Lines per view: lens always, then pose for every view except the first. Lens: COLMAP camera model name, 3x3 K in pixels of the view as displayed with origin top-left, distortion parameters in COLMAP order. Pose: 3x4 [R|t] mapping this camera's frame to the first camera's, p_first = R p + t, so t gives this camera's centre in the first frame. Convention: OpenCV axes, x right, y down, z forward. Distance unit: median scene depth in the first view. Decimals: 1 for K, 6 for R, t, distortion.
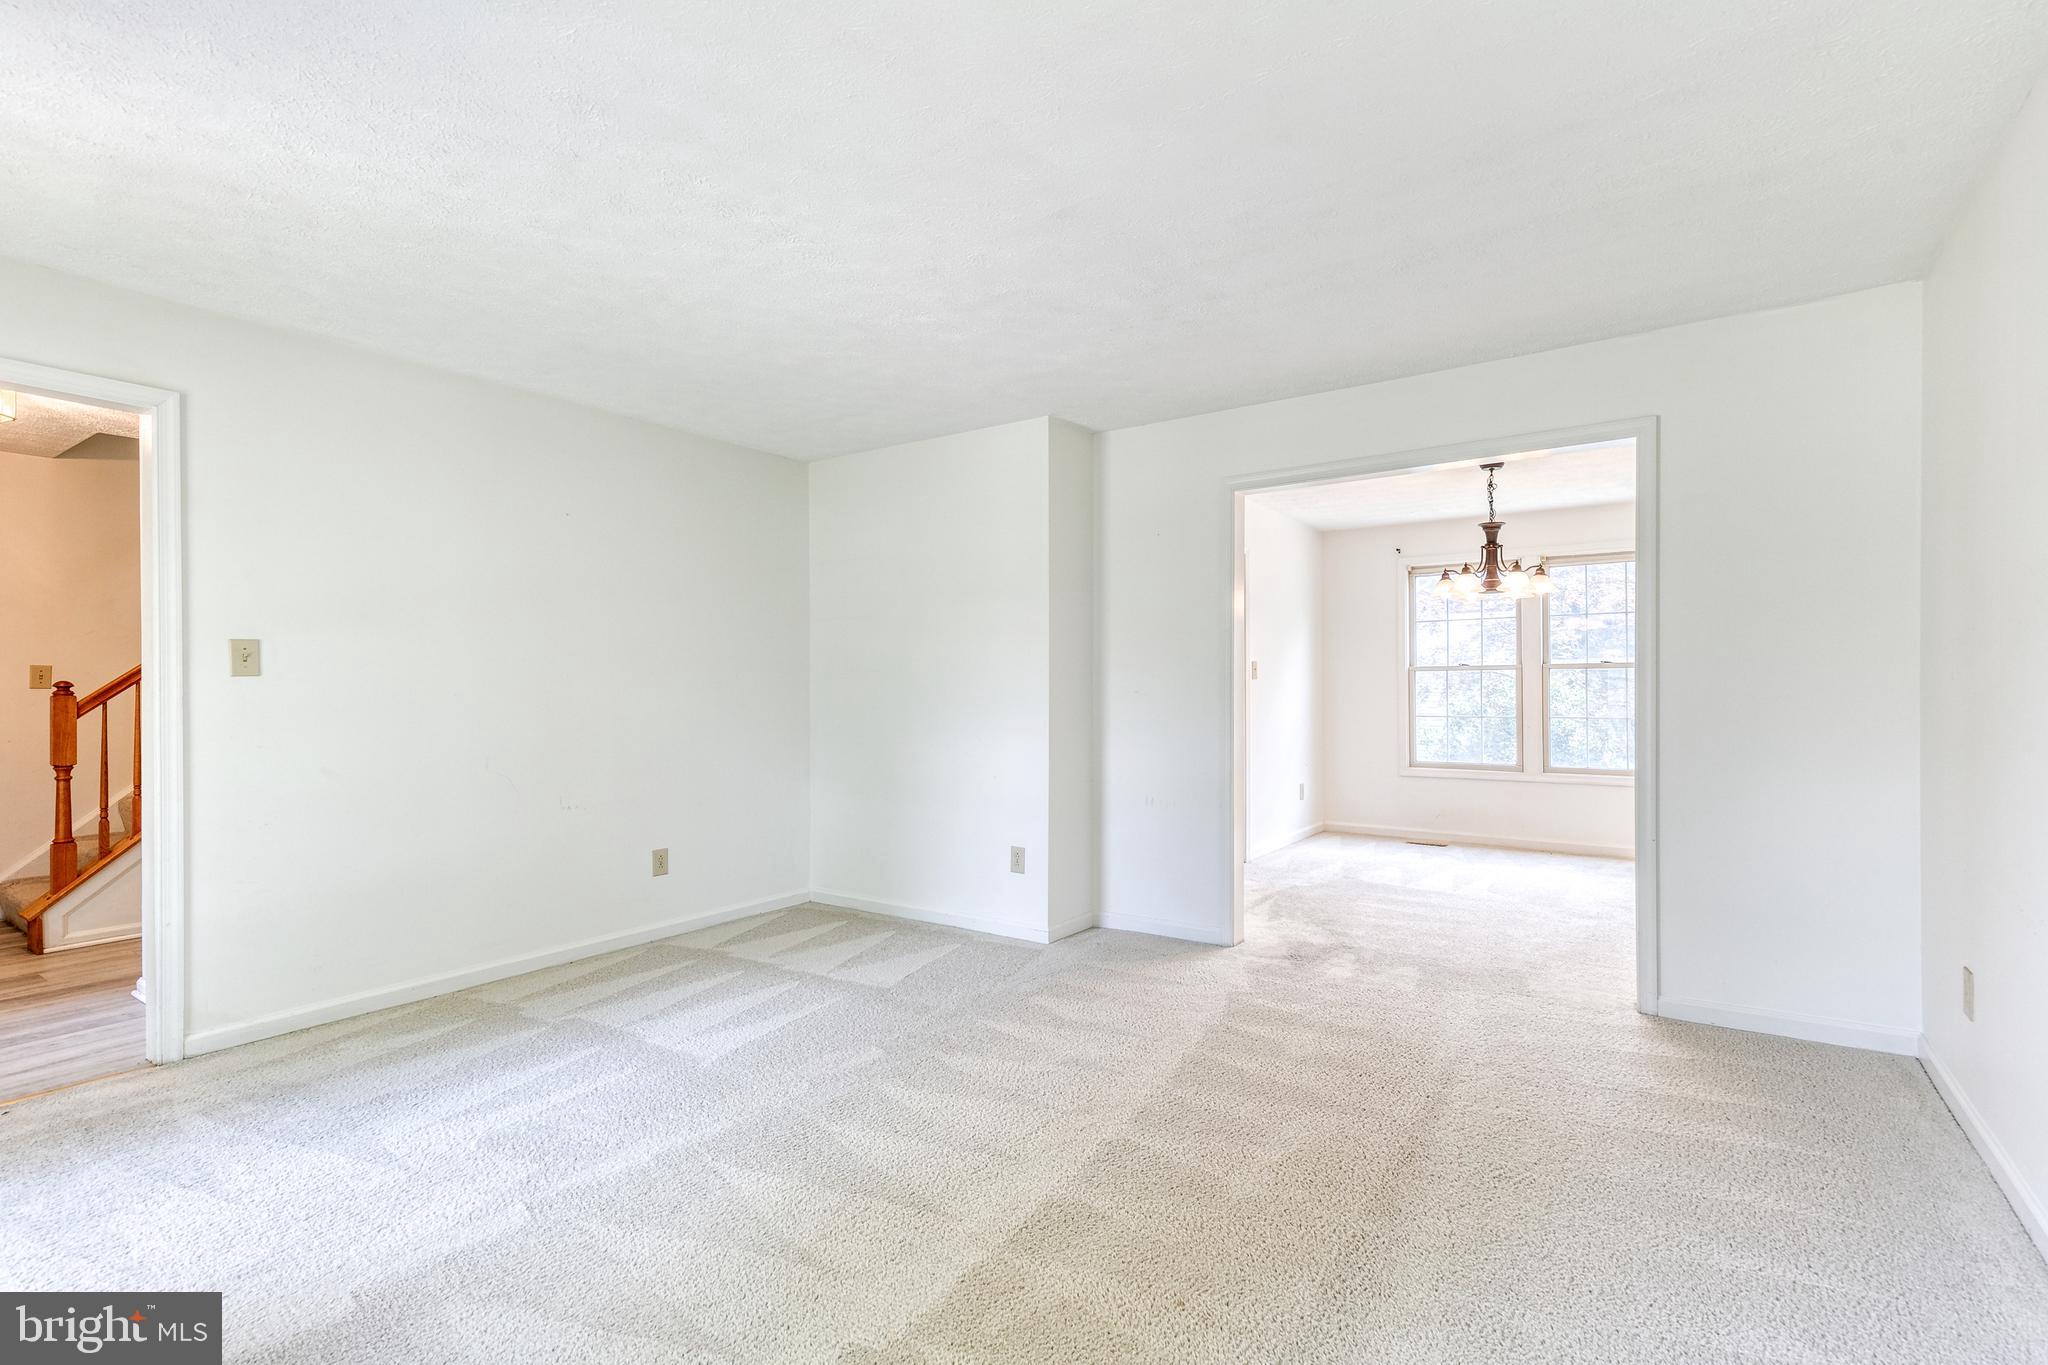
lens RADIAL K [[933.3, 0, 1041.9], [0, 933.3, 688.5], [0, 0, 1]] dist [0.010246, -0.002529]
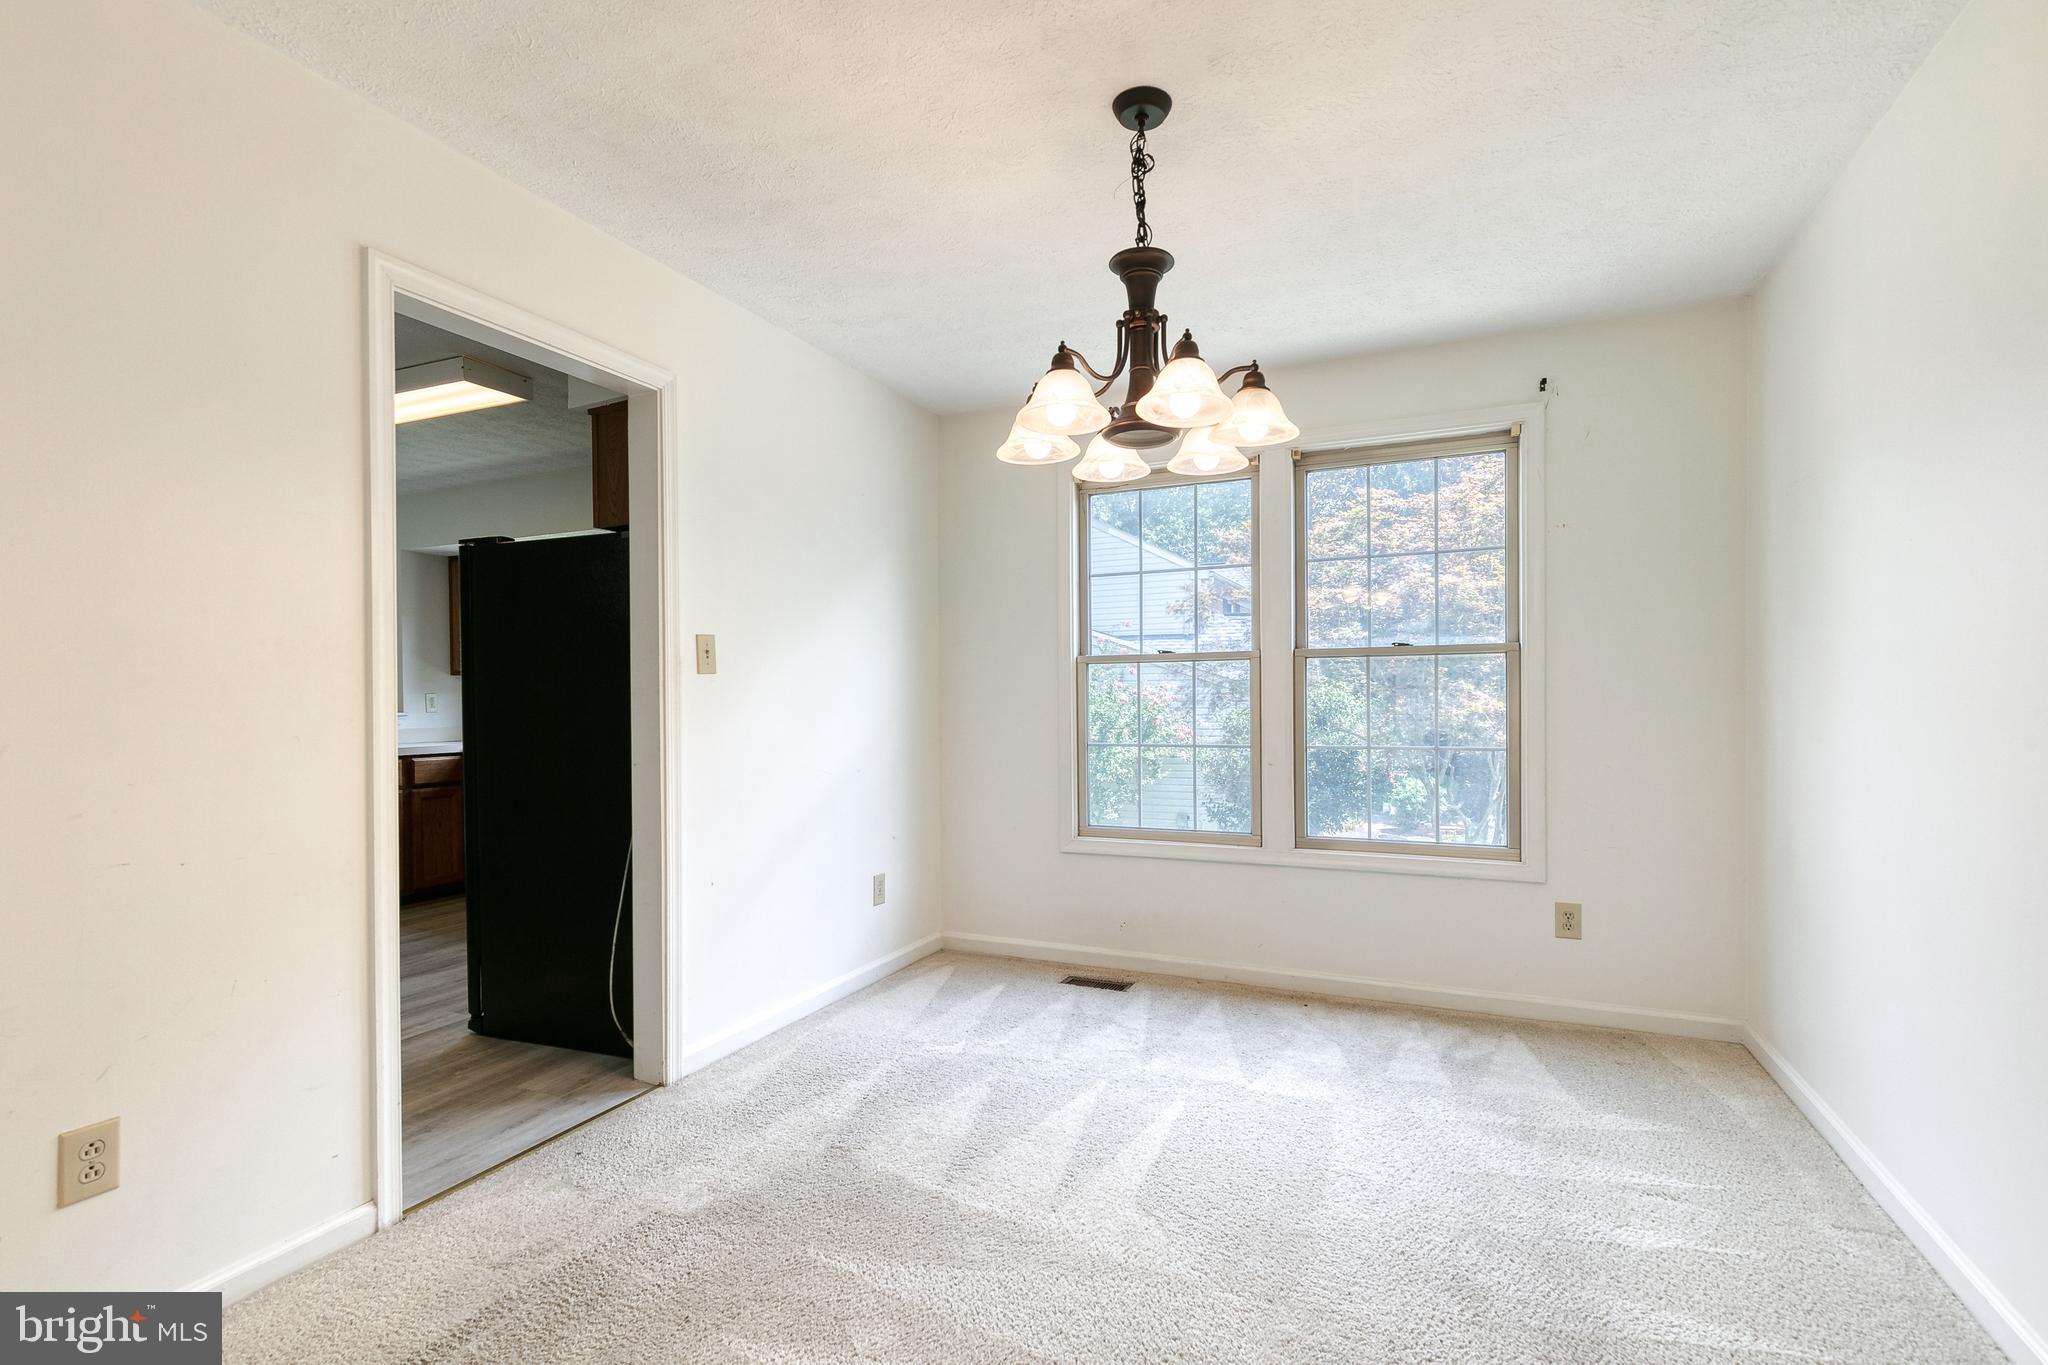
lens RADIAL K [[933.3, 0, 1039.7], [0, 933.3, 710.4], [0, 0, 1]] dist [0.010246, -0.002529]
pose [[0.983116, -0.002673, 0.182966, 0.288748], [0.000496, 0.999929, 0.011941, 0.002725], [-0.182985, -0.011648, 0.983047, 0.491612]]
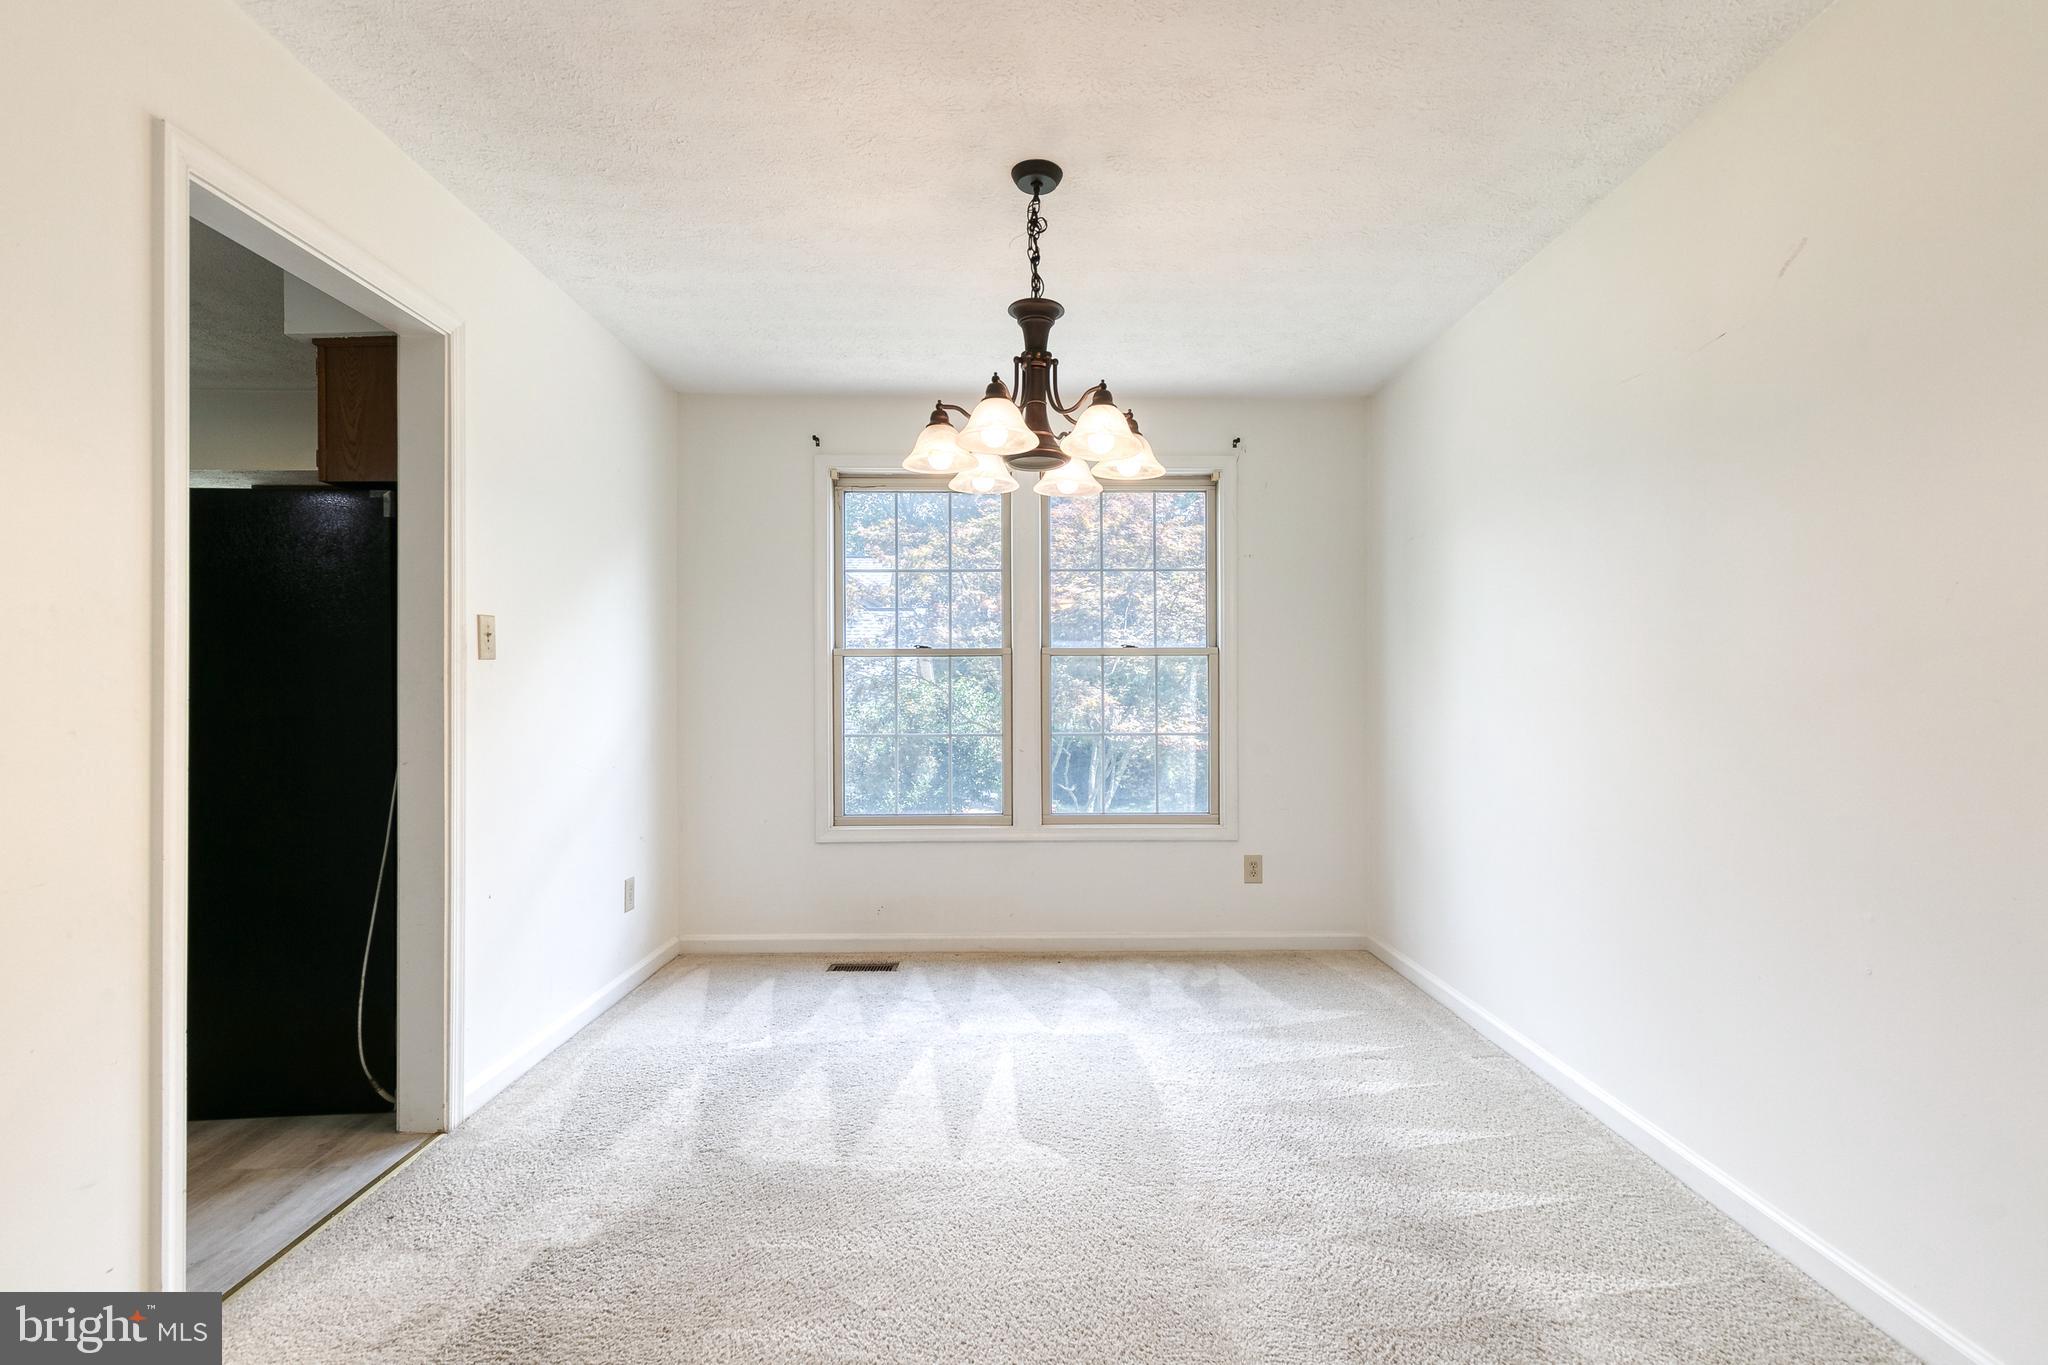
lens RADIAL K [[933.3, 0, 1035.4], [0, 933.3, 693.5], [0, 0, 1]] dist [0.010246, -0.002529]
pose [[0.817050, 0.003976, 0.576554, 0.178064], [-0.004379, 0.999990, -0.000691, 0.003980], [-0.576551, -0.001961, 0.817059, 0.501243]]
